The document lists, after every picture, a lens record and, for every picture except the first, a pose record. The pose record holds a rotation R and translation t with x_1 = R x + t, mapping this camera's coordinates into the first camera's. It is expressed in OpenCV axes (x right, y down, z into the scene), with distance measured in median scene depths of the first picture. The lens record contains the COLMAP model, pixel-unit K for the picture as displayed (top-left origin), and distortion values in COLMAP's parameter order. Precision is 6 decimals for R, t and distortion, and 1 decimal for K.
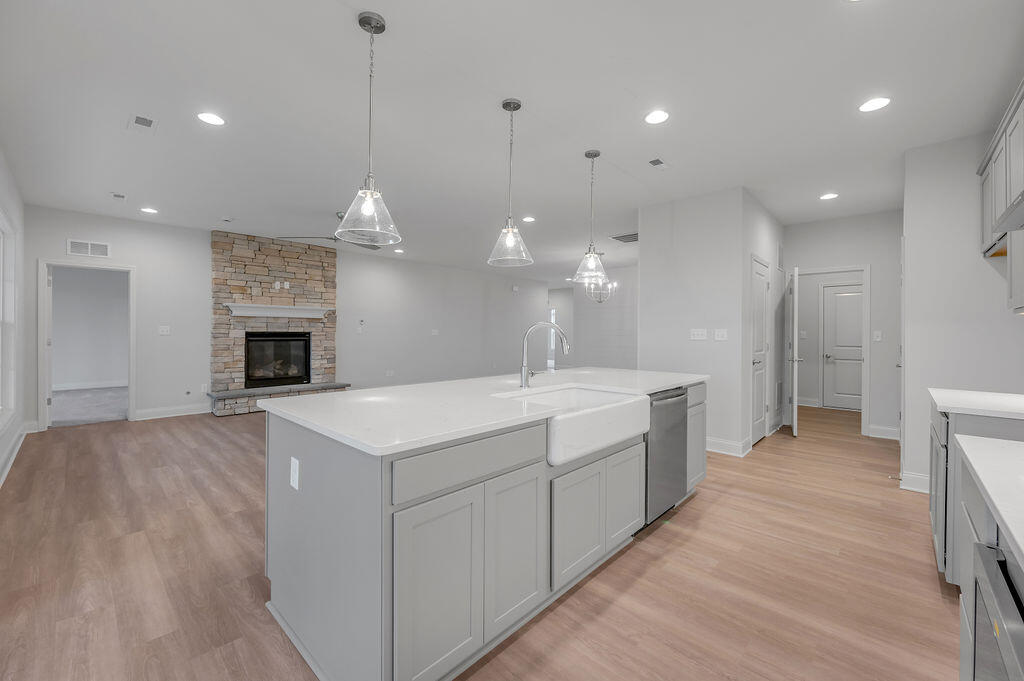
lens RADIAL K [[410.4, 0, 512.7], [0, 410.4, 336.1], [0, 0, 1]] dist [-0.012864, 0.000137]
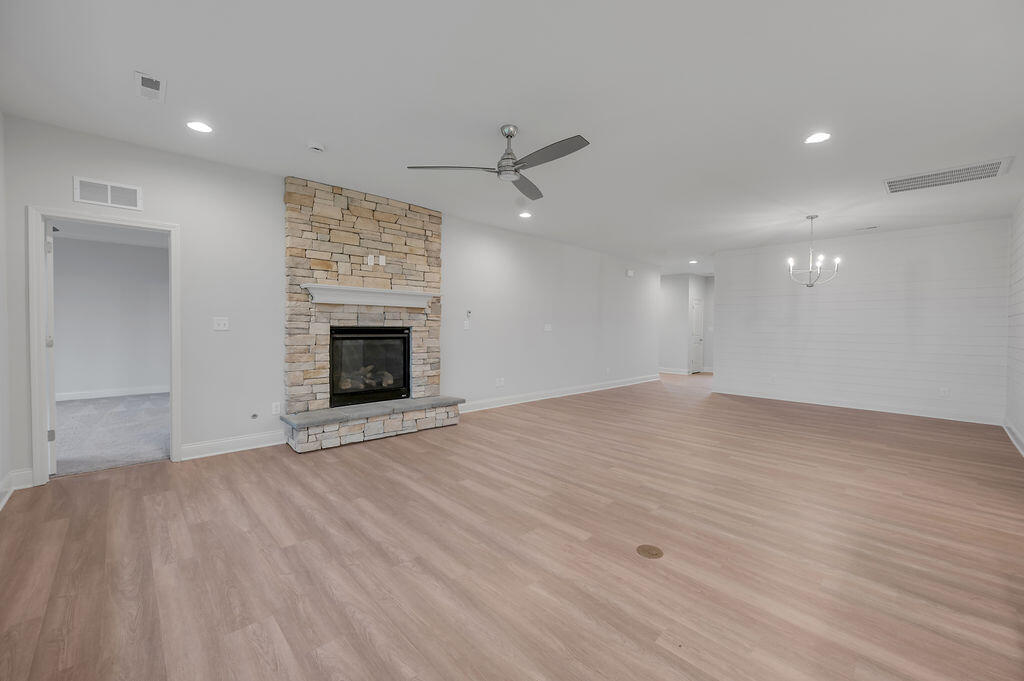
lens RADIAL K [[410.4, 0, 511.8], [0, 410.4, 339.2], [0, 0, 1]] dist [-0.012864, 0.000137]
pose [[0.998218, 0.006629, -0.059308, -0.308711], [-0.005391, 0.999765, 0.021003, -0.004770], [0.059433, -0.020646, 0.998019, 0.326987]]
